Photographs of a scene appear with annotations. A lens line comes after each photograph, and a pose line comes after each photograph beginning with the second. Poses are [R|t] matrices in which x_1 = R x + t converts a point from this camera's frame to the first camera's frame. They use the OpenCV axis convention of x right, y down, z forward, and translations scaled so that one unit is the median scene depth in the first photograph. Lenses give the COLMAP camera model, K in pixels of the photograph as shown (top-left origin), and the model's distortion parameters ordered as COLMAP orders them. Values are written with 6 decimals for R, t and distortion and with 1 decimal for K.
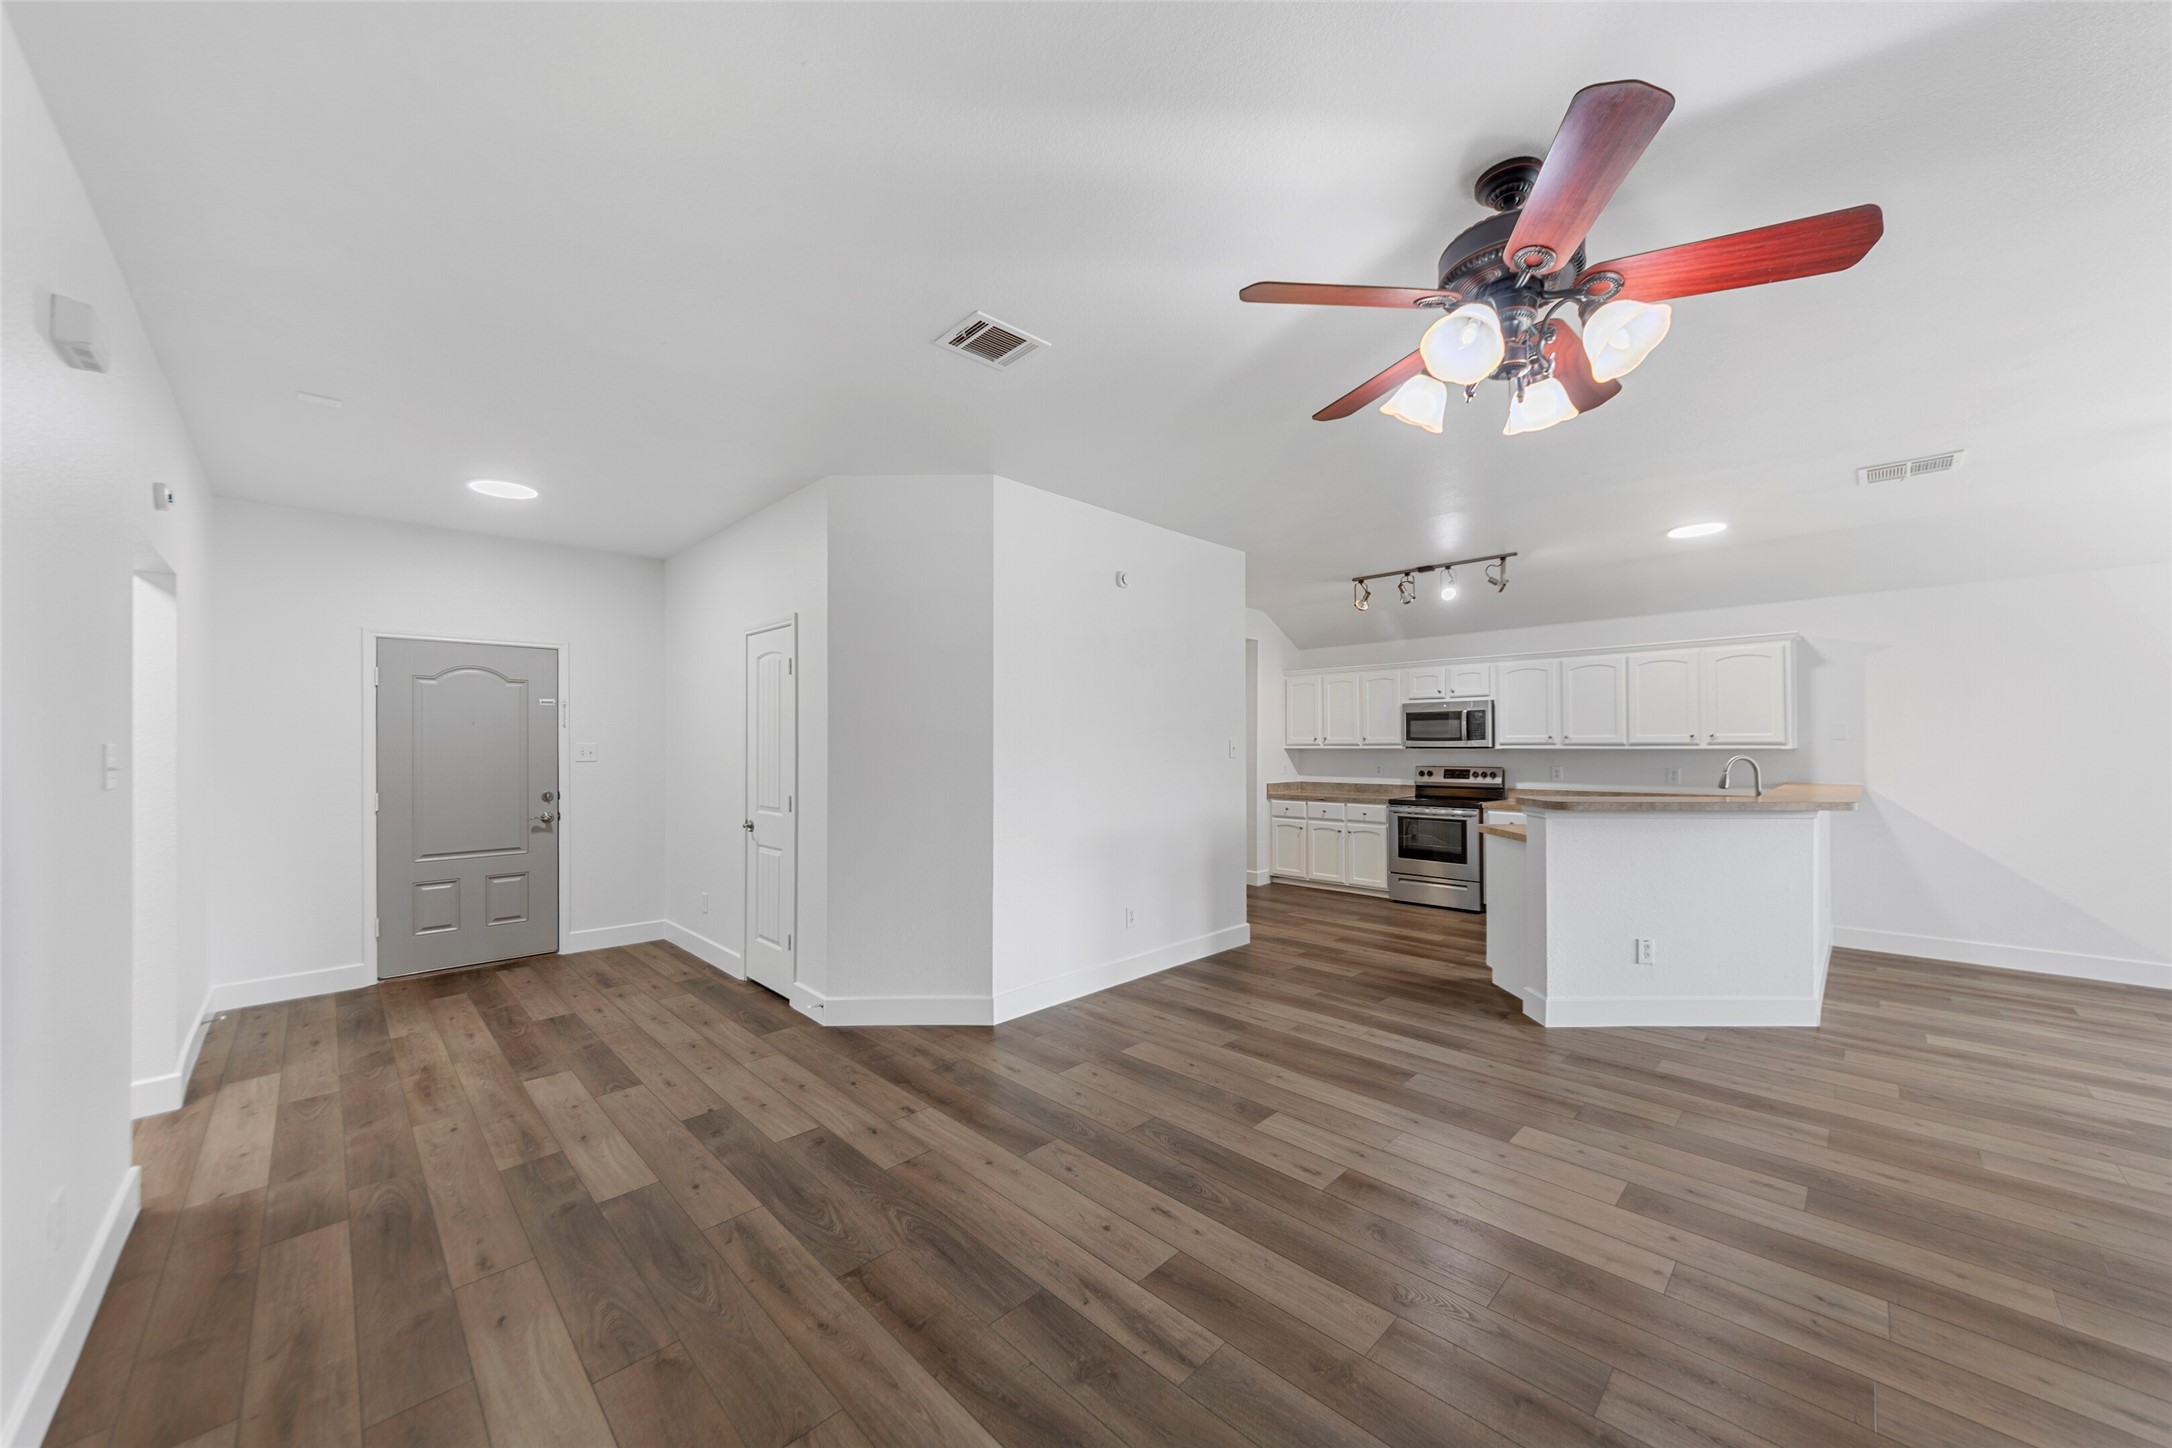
lens RADIAL K [[785.6, 0, 1091.4], [0, 785.6, 736.5], [0, 0, 1]] dist [0.001330, -0.000218]
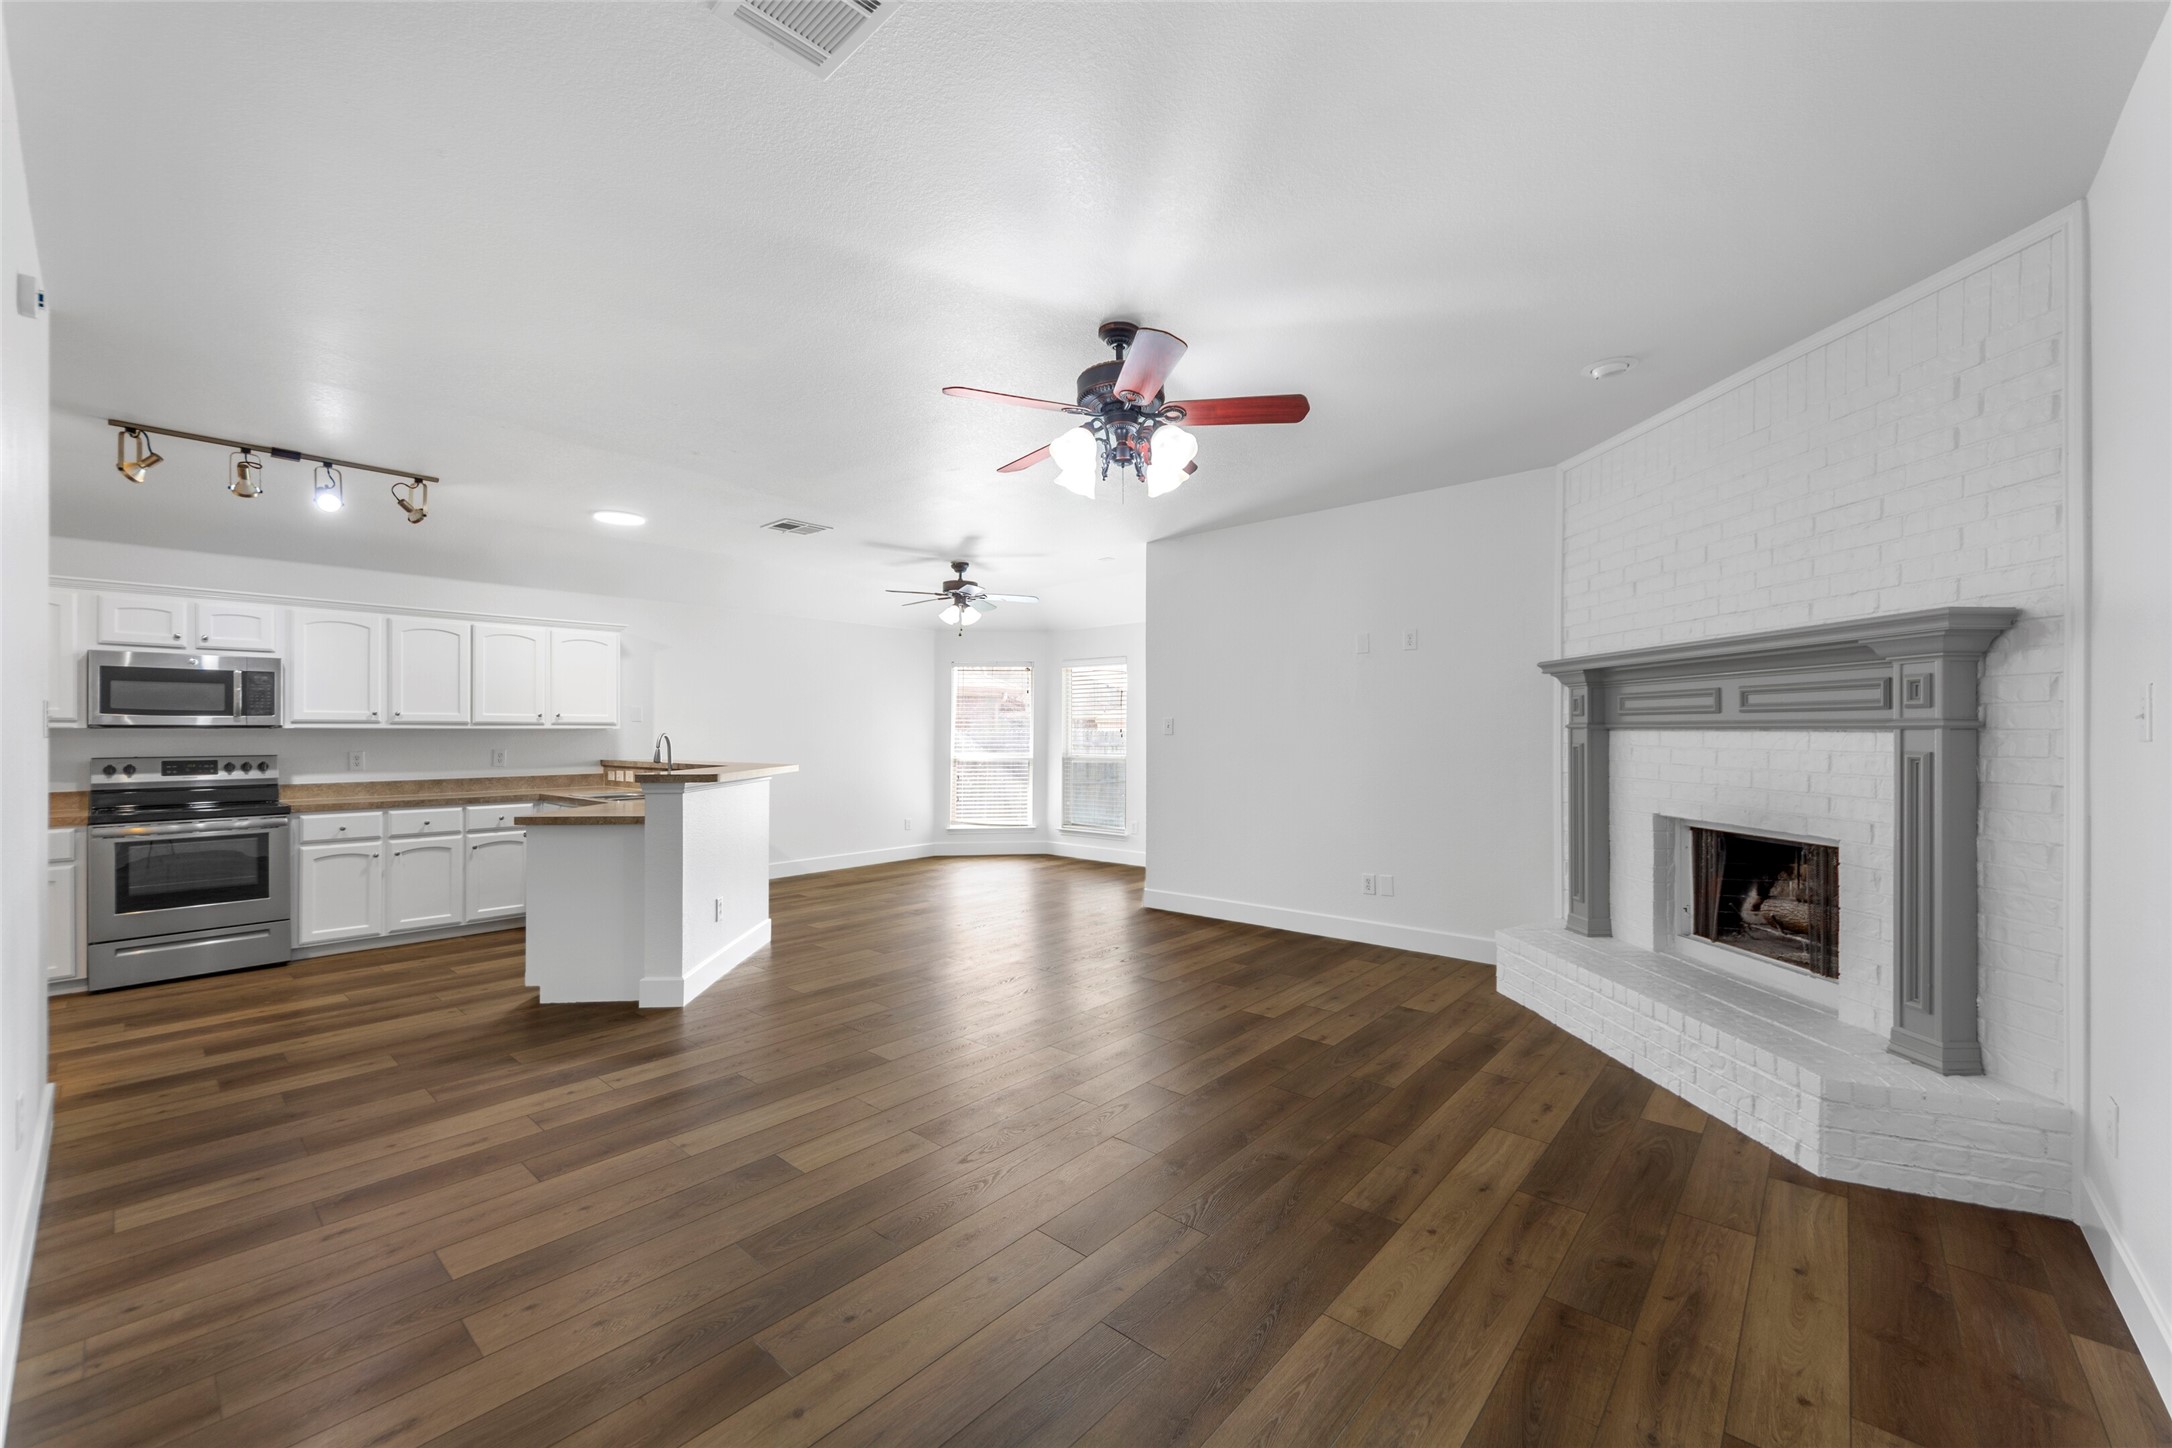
lens RADIAL K [[859.4, 0, 1104.5], [0, 859.4, 728.6], [0, 0, 1]] dist [-0.006737, -0.001283]
pose [[-0.074551, 0.007296, 0.997190, -0.307232], [-0.008004, 0.999937, -0.007915, 0.016277], [-0.997185, -0.008572, -0.074488, 0.327100]]
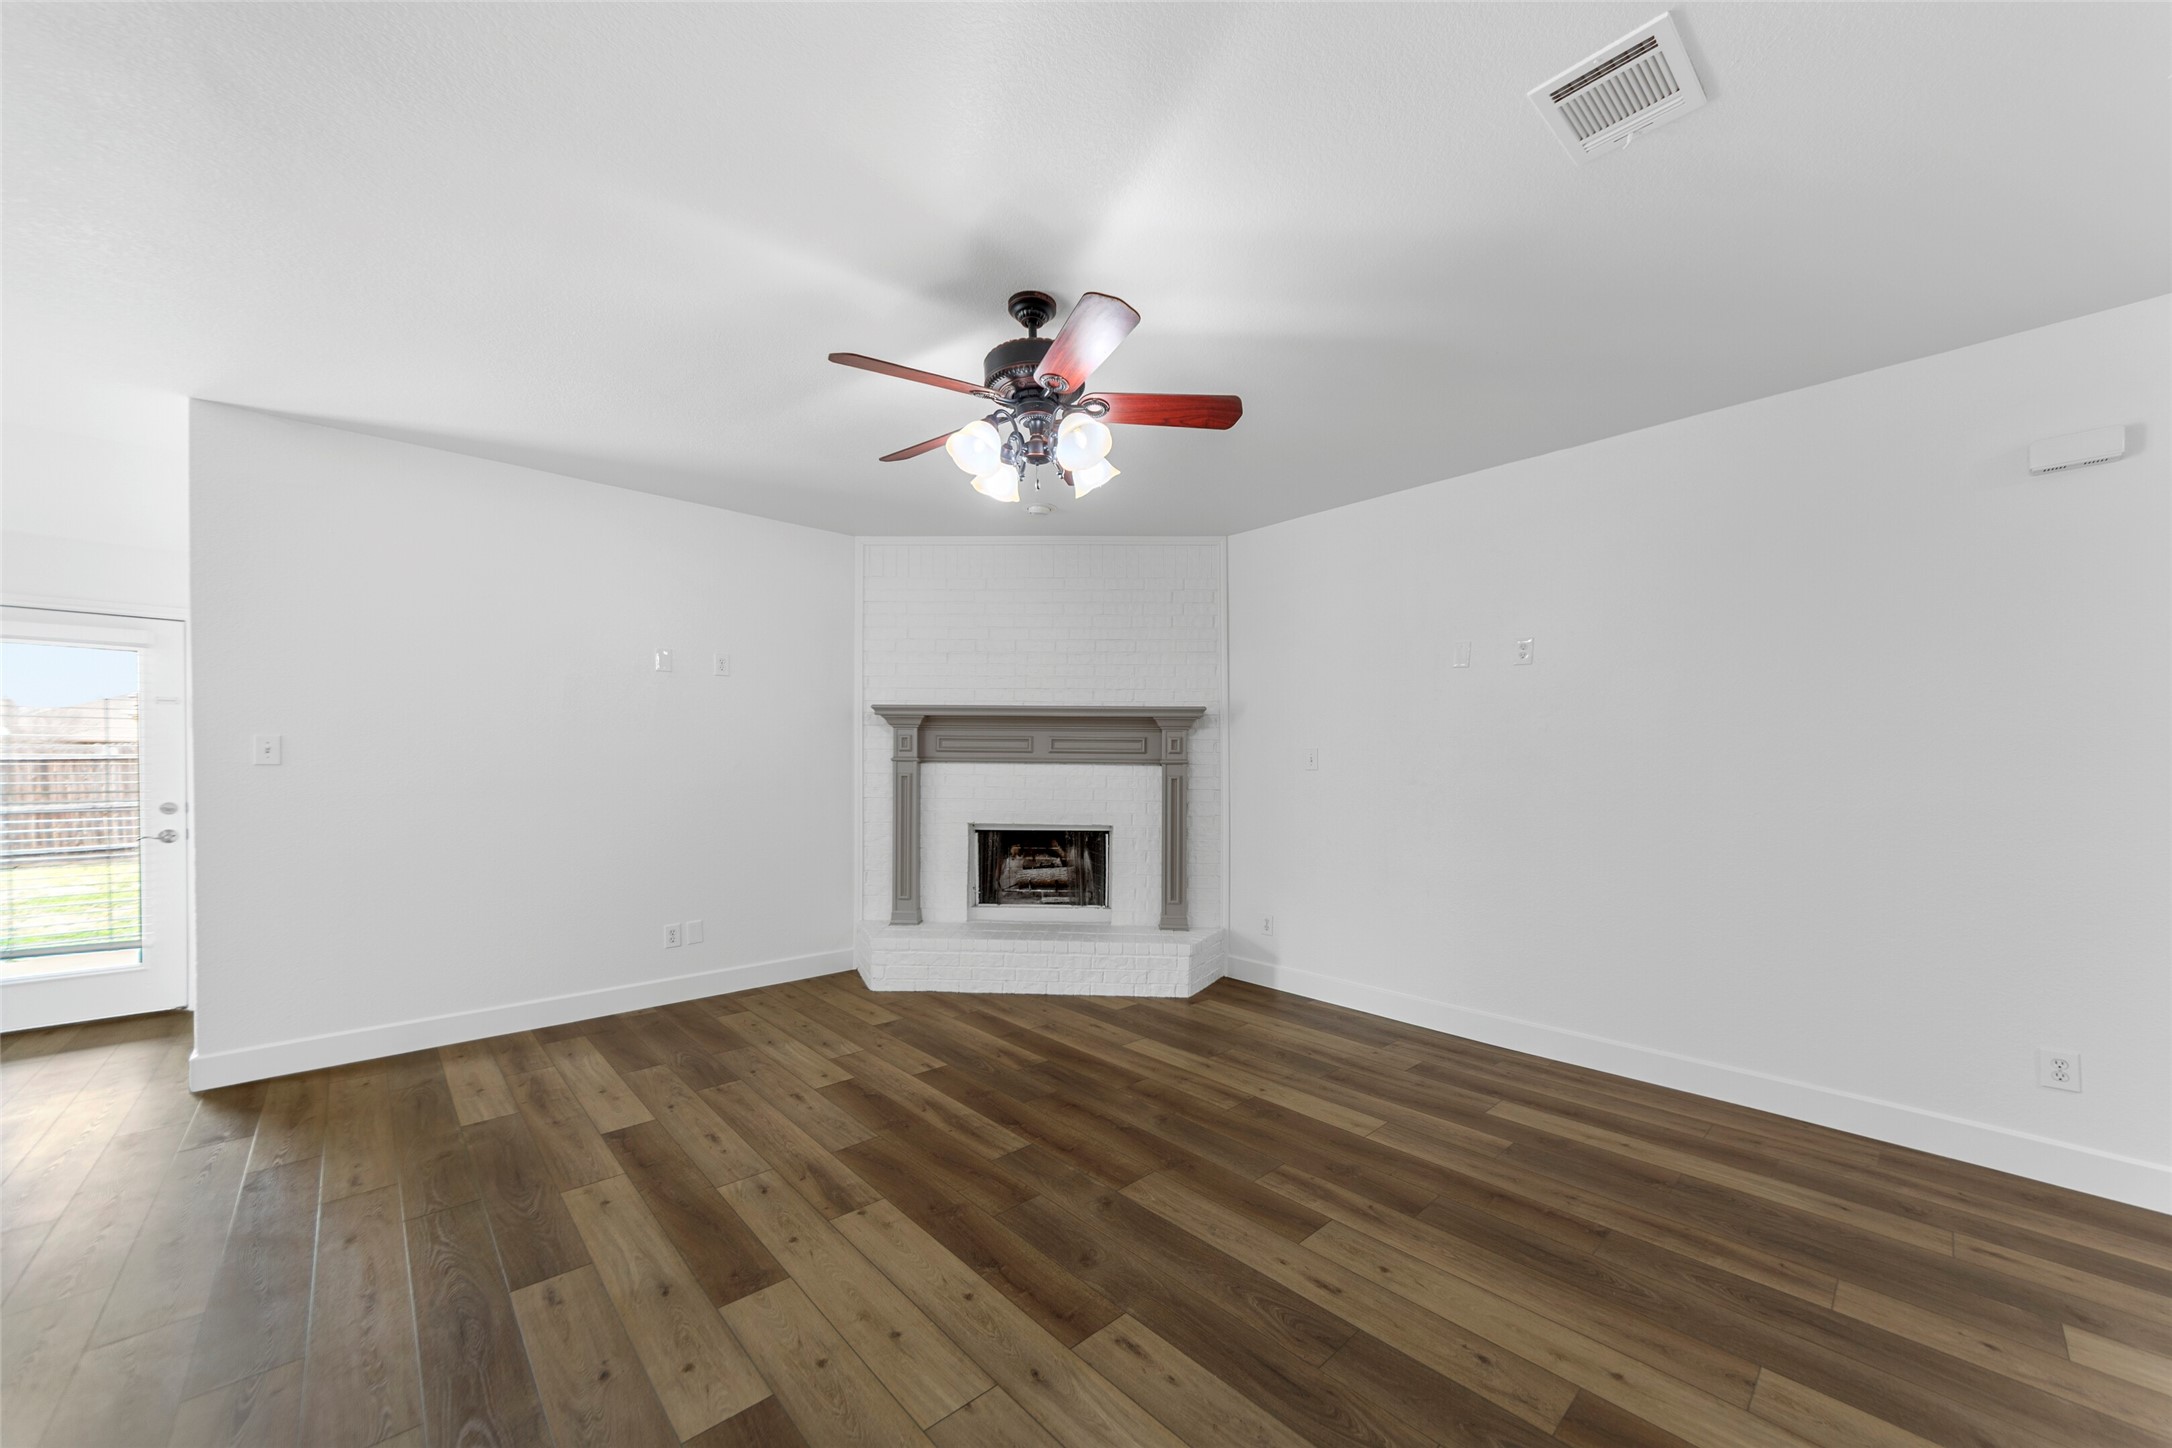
lens RADIAL K [[785.6, 0, 1093.7], [0, 785.6, 720.9], [0, 0, 1]] dist [0.001330, -0.000218]
pose [[-0.999194, 0.001313, 0.040113, 0.108722], [-0.001270, 0.997931, -0.064286, 0.017608], [-0.040114, -0.064285, -0.997125, 0.672115]]
